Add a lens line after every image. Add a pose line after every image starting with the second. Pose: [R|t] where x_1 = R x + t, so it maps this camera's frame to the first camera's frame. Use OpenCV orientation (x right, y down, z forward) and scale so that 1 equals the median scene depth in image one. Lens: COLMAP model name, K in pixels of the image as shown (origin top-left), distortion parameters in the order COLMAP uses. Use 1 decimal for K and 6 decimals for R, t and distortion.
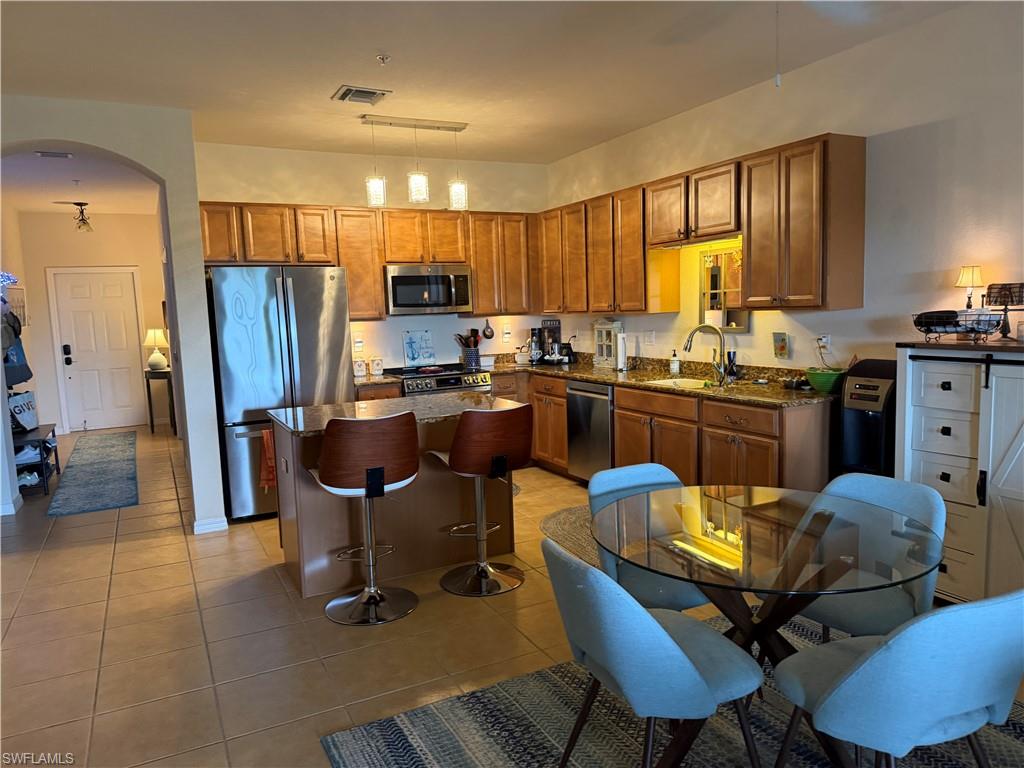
lens RADIAL K [[690.2, 0, 512.0], [0, 690.2, 384.0], [0, 0, 1]] dist [0.007112, -0.002473]
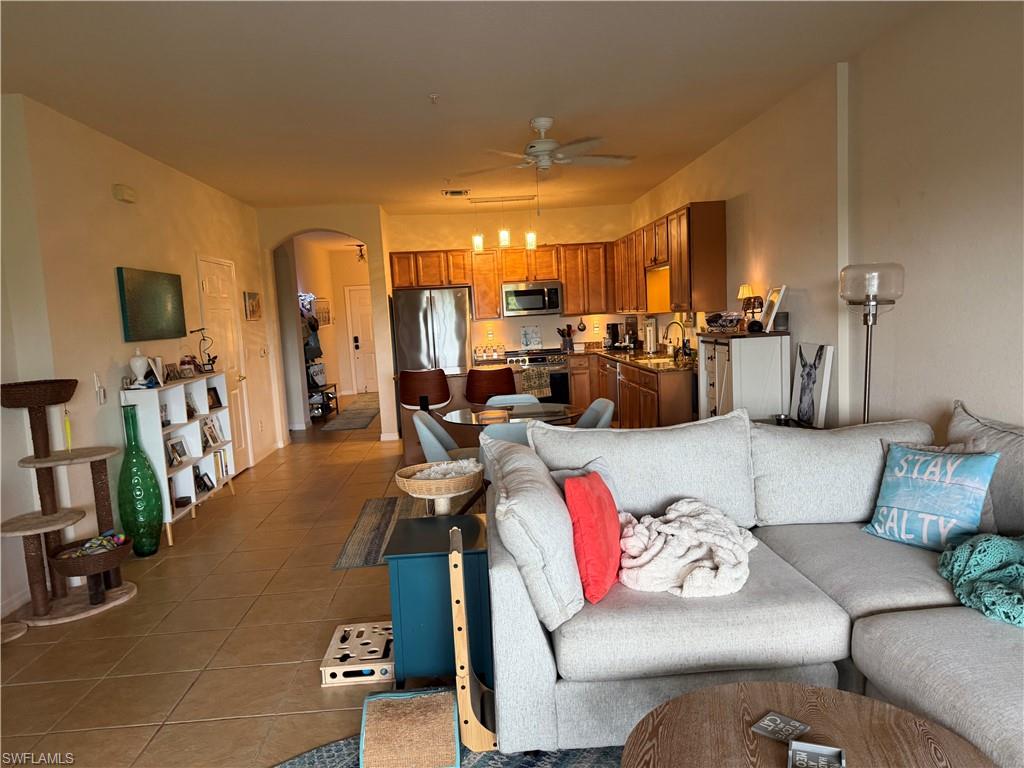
lens RADIAL K [[690.2, 0, 512.0], [0, 690.2, 384.0], [0, 0, 1]] dist [0.007112, -0.002473]
pose [[0.911370, 0.026305, -0.410746, 0.445604], [-0.021972, 0.999642, 0.015268, 0.025766], [0.411001, -0.004889, 0.911622, -0.376212]]
